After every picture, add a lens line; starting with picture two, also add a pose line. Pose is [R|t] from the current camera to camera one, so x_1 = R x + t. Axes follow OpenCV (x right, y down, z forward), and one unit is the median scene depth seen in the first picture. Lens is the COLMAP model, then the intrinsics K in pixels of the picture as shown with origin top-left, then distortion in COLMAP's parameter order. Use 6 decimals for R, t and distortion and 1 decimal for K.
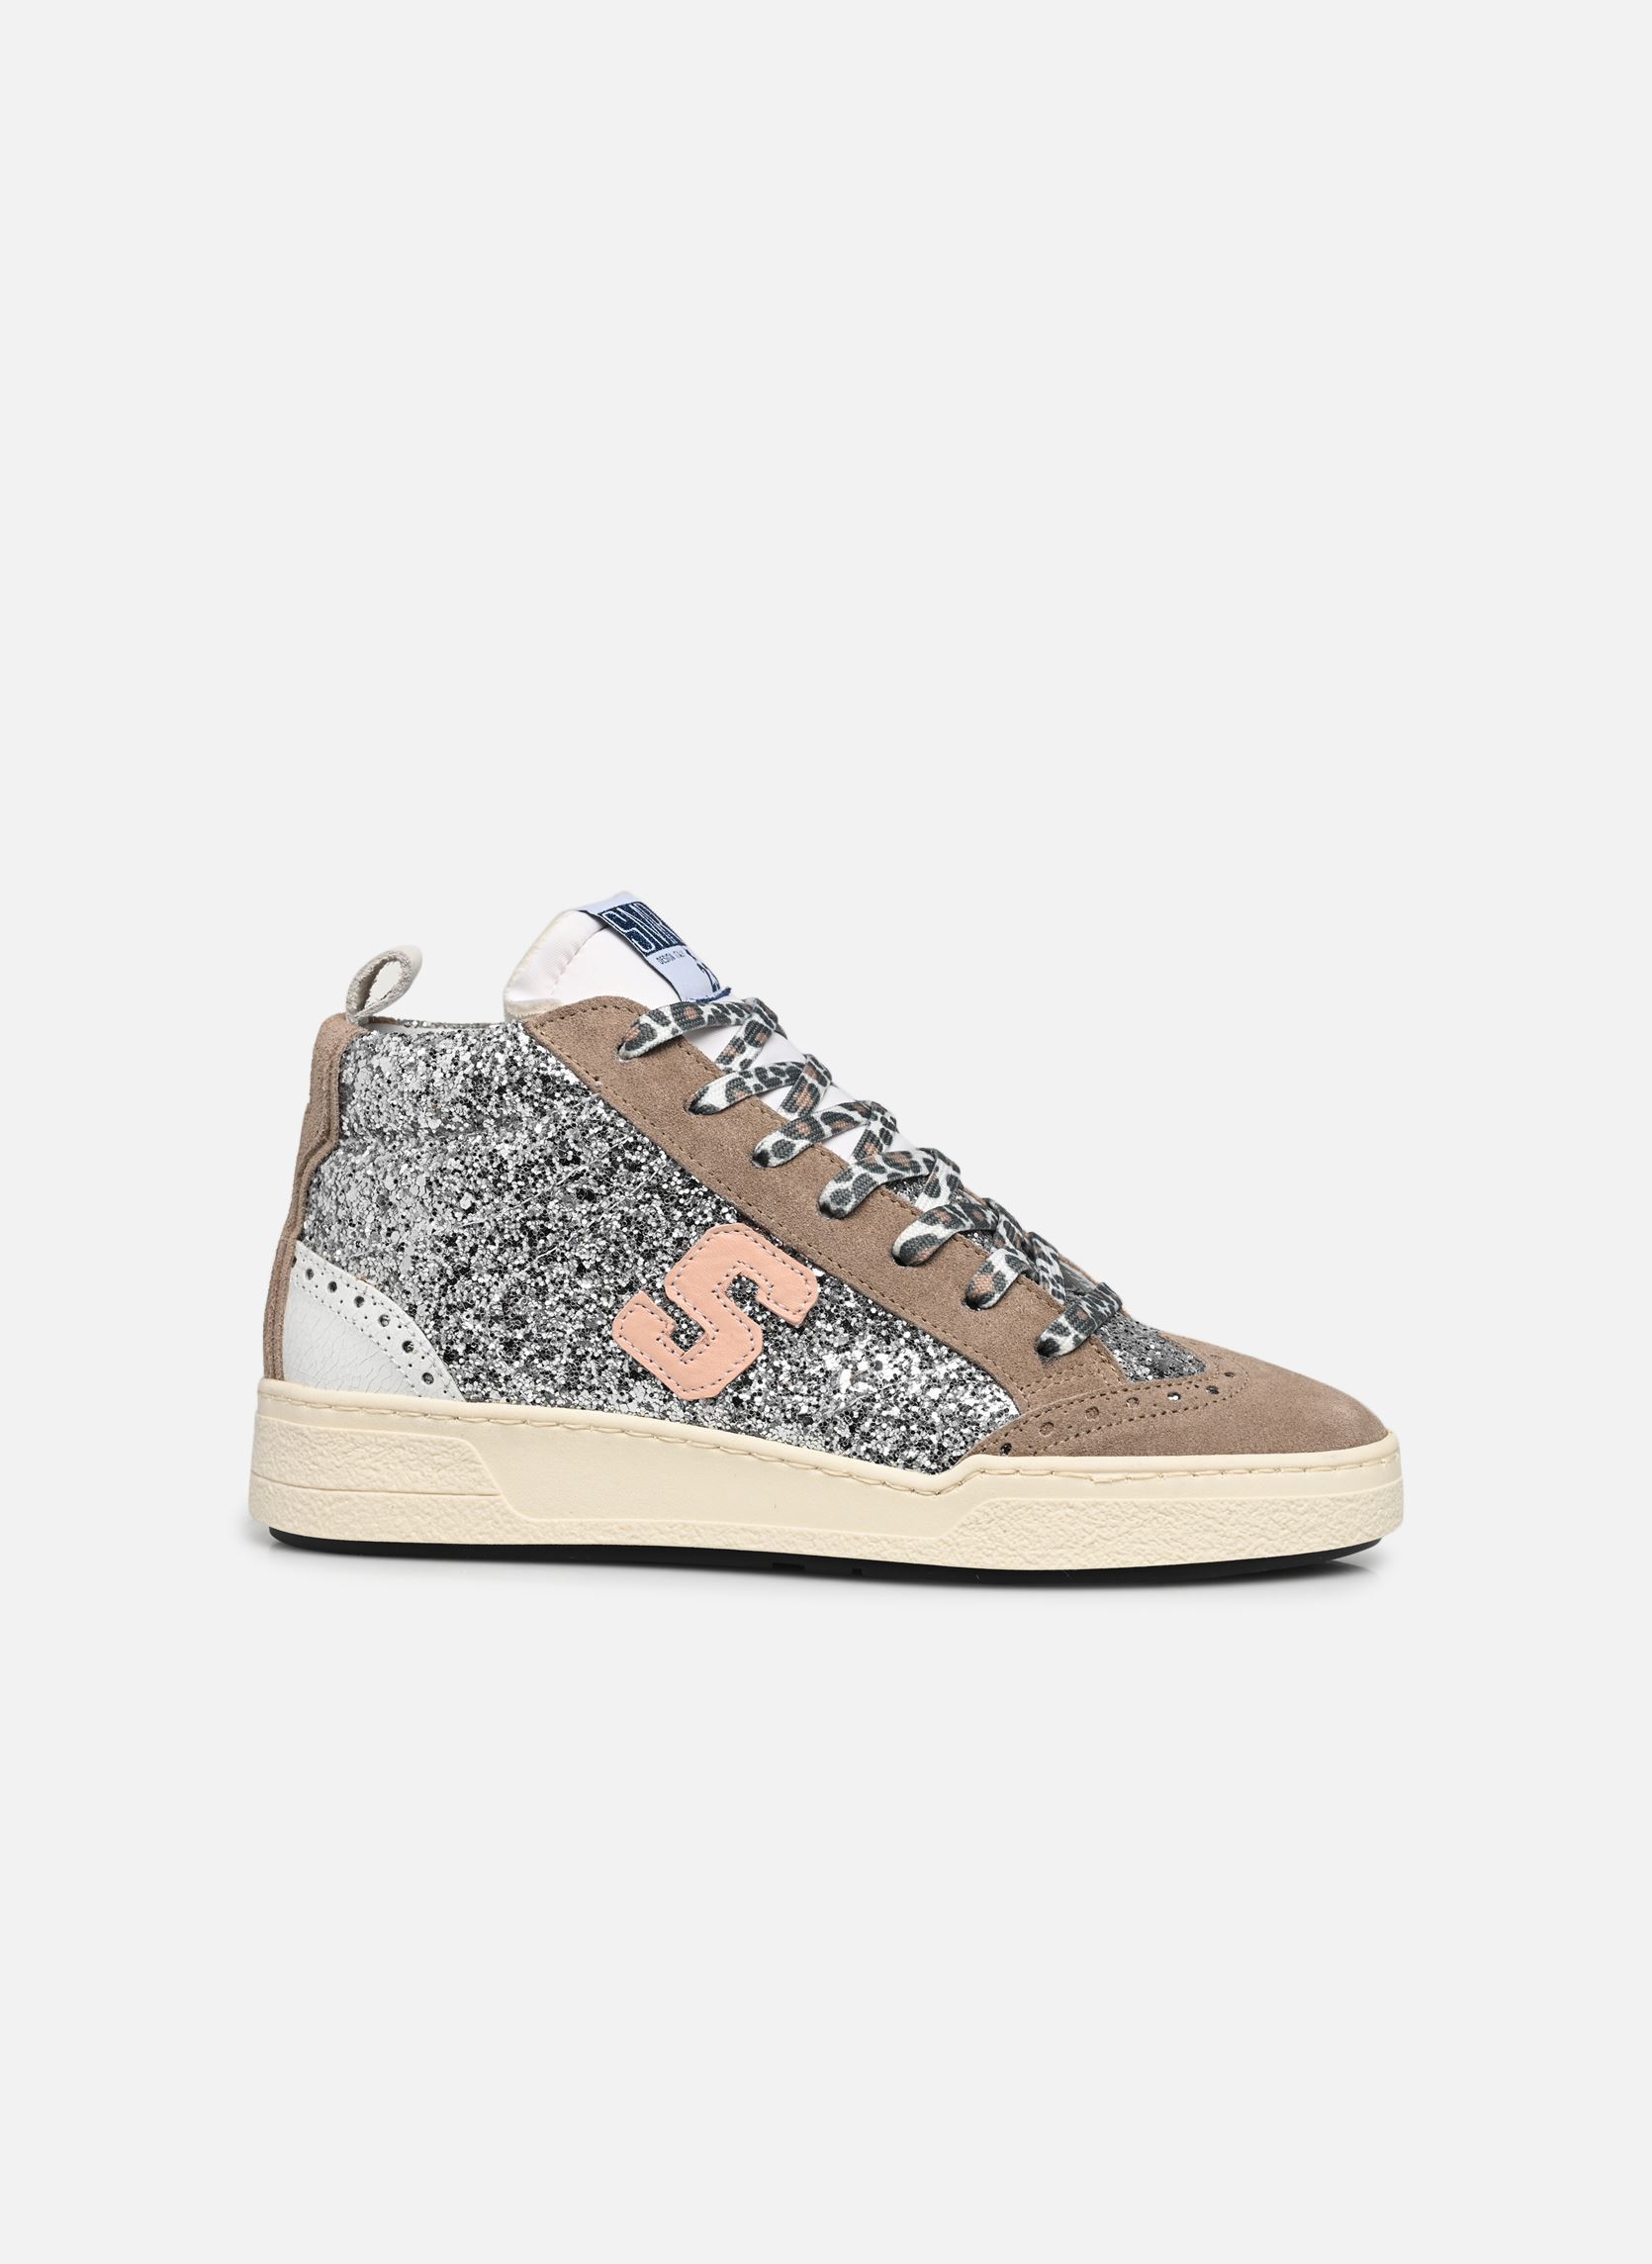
lens RADIAL K [[5658.5, 0, 826.0], [0, 5658.5, 1132.0], [0, 0, 1]] dist [0.023176, -0.090729]
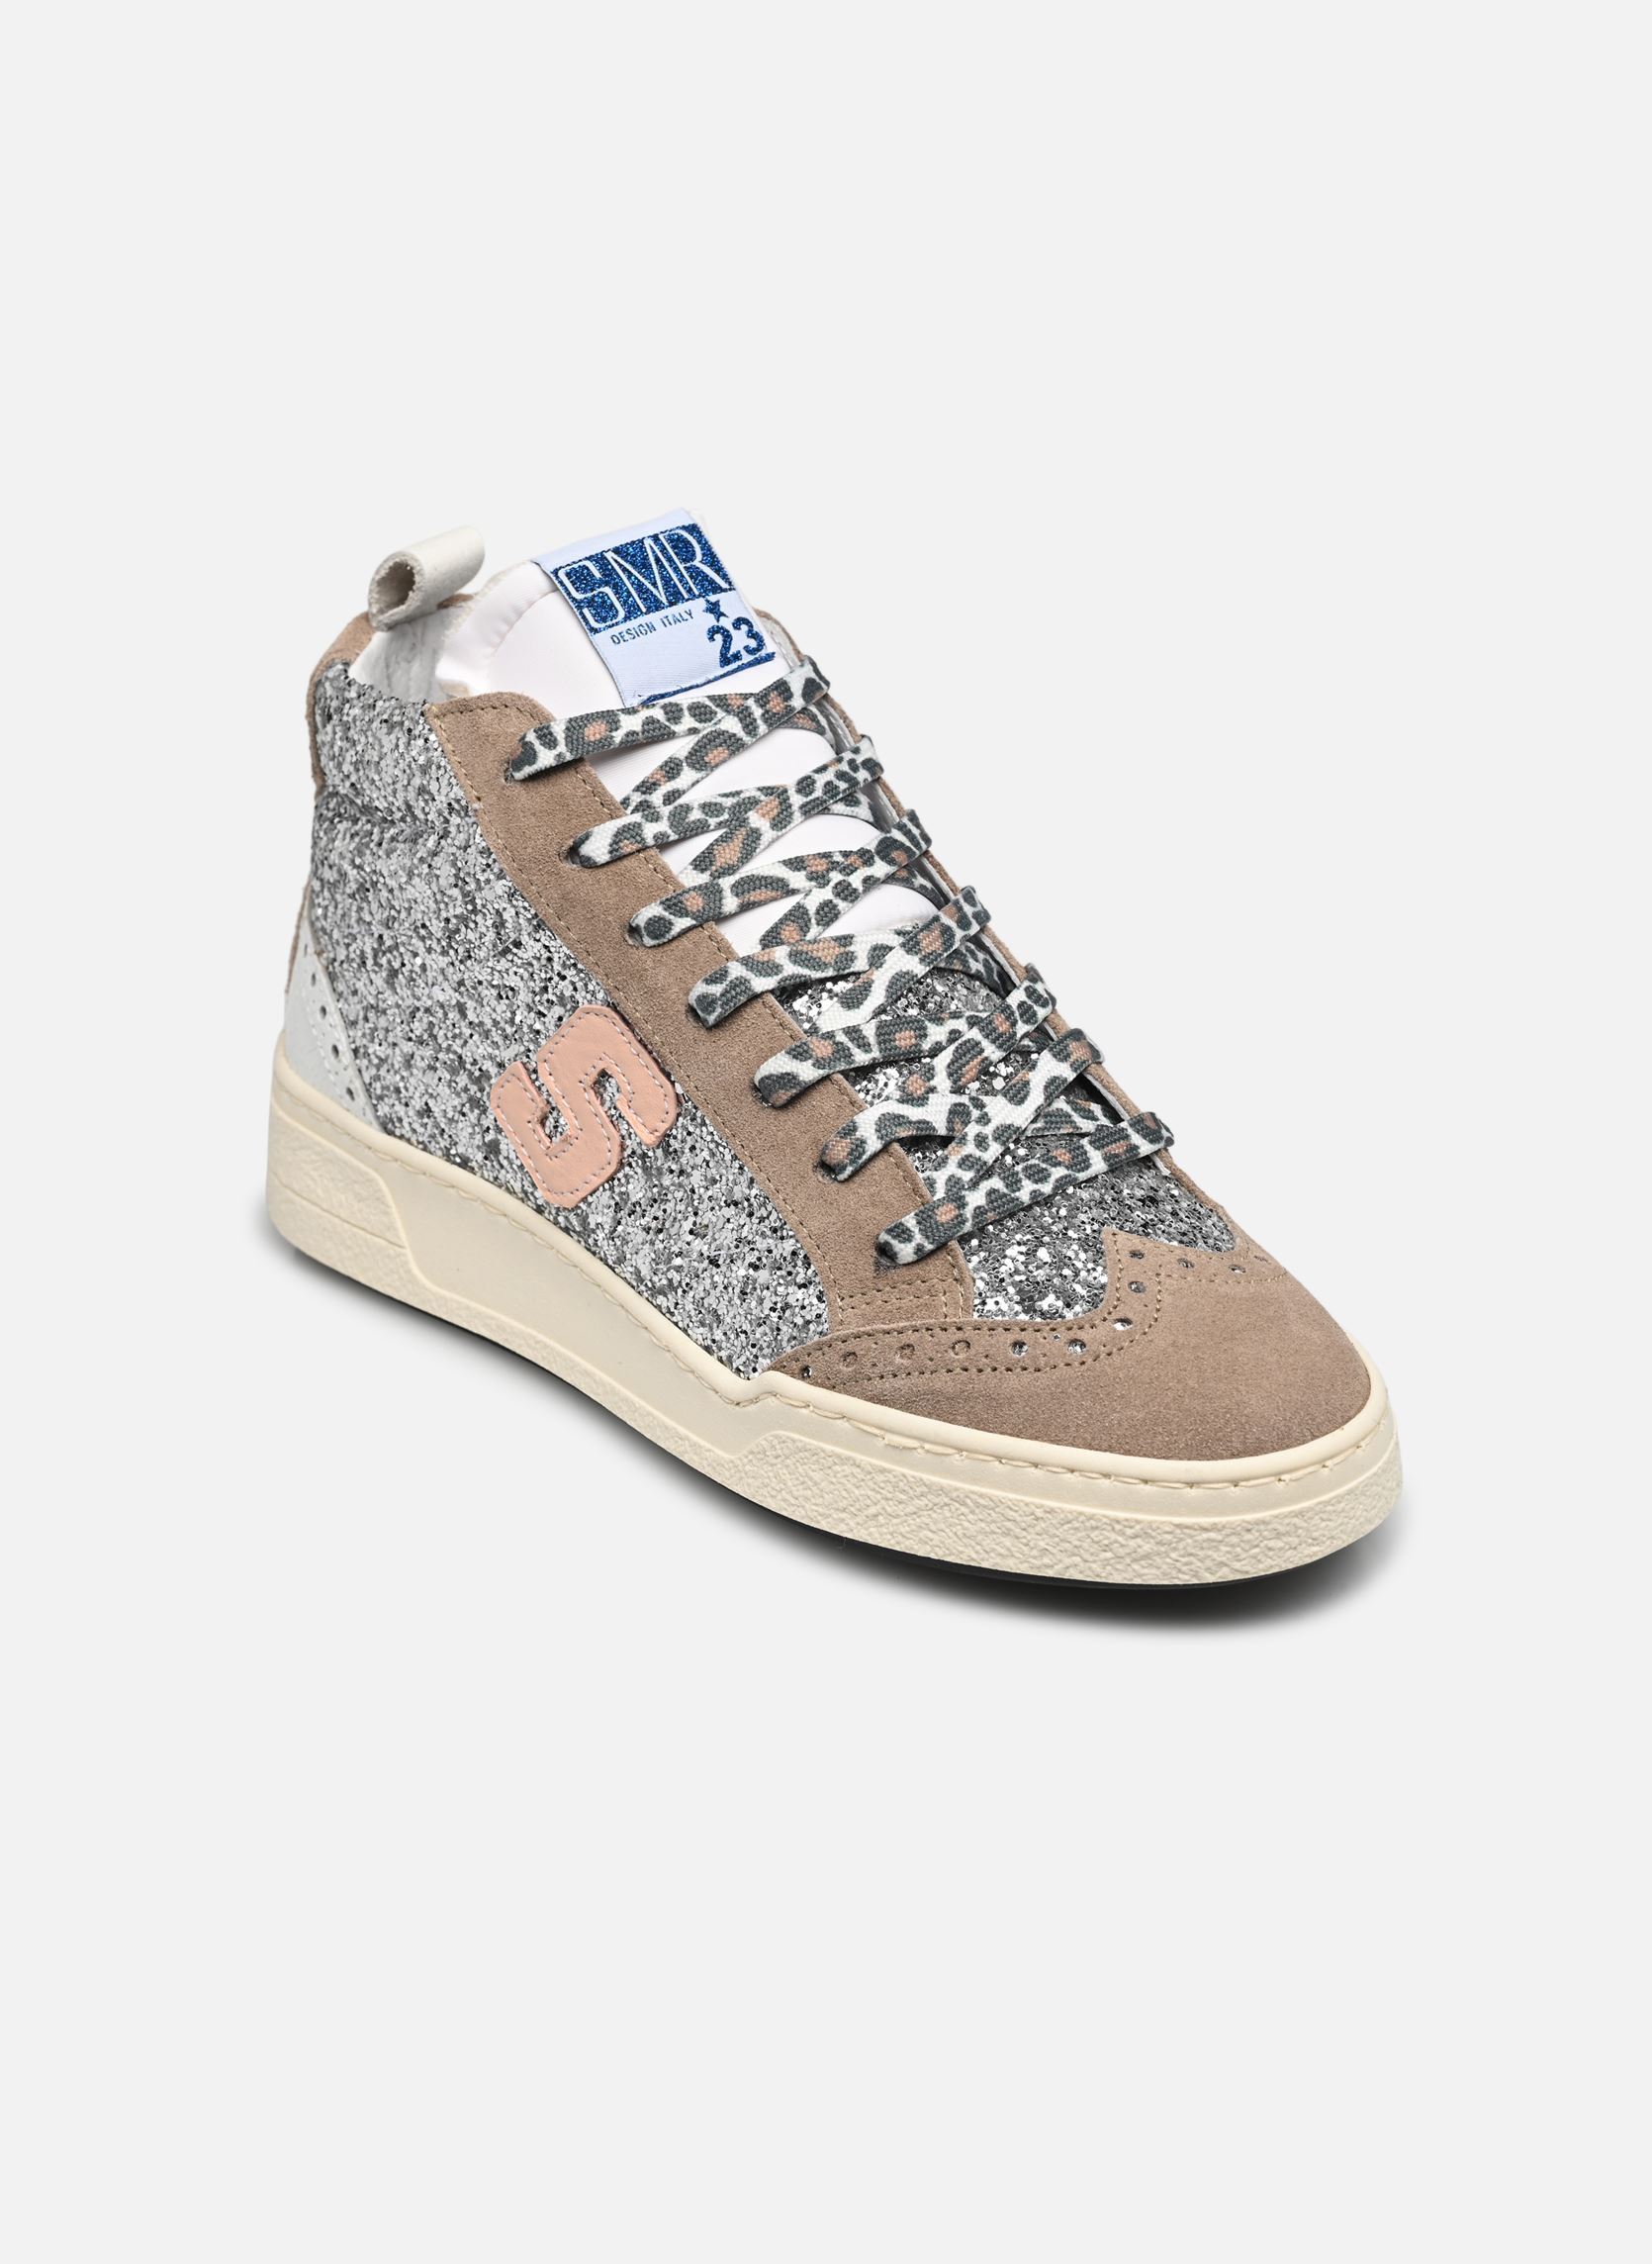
lens RADIAL K [[5658.5, 0, 826.0], [0, 5658.5, 1132.0], [0, 0, 1]] dist [0.023176, -0.090729]
pose [[0.805900, 0.213575, -0.552188, 0.455674], [-0.016014, 0.940190, 0.340274, -0.240429], [0.591835, -0.265384, 0.761119, 0.403999]]
